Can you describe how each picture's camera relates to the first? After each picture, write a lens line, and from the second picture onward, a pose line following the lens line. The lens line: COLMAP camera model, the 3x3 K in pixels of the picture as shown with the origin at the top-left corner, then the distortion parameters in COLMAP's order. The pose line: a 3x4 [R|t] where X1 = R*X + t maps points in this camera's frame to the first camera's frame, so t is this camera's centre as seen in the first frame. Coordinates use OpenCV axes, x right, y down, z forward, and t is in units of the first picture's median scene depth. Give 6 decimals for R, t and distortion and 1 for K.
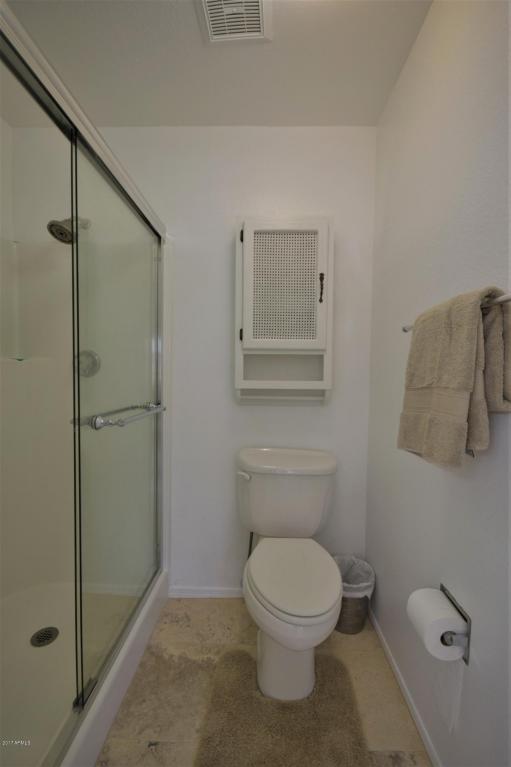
lens RADIAL K [[335.9, 0, 252.9], [0, 335.9, 381.4], [0, 0, 1]] dist [-0.004441, -0.003099]
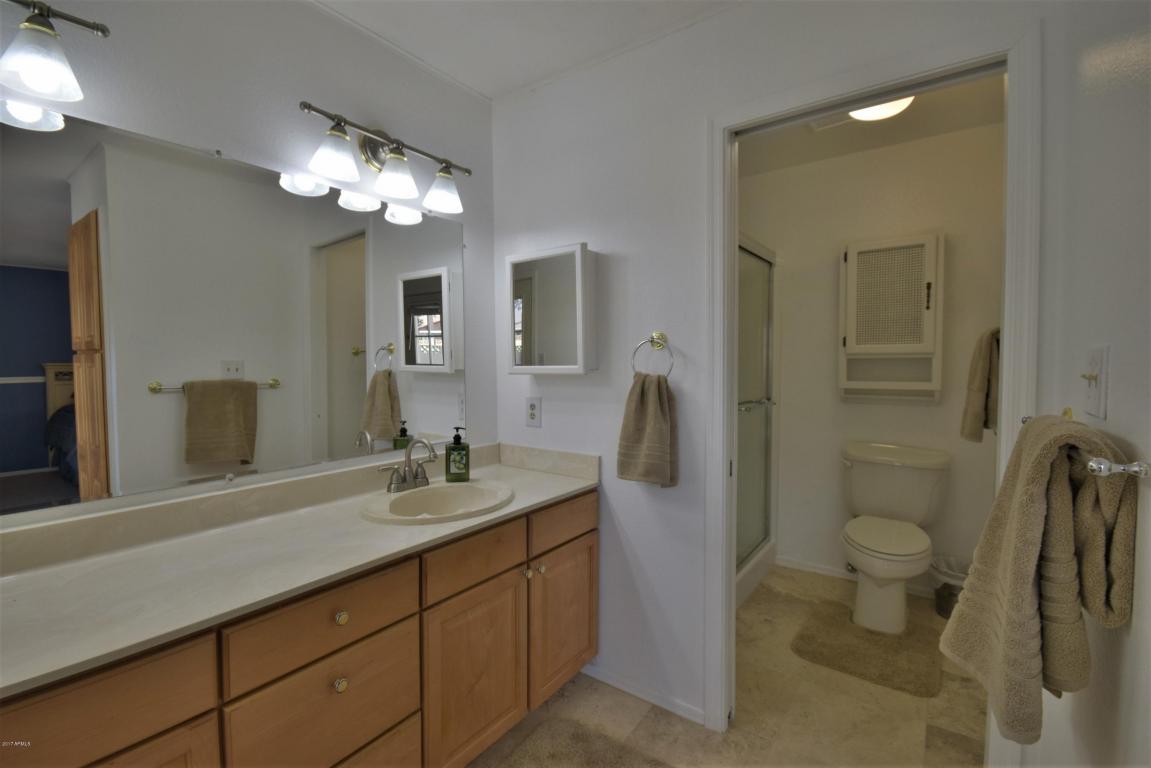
lens RADIAL K [[504.1, 0, 569.2], [0, 504.1, 383.7], [0, 0, 1]] dist [-0.004441, -0.003099]
pose [[0.822309, 0.010875, -0.568938, 0.175151], [0.000648, 0.999799, 0.020049, -0.029826], [0.569041, -0.016855, 0.822136, -0.985300]]
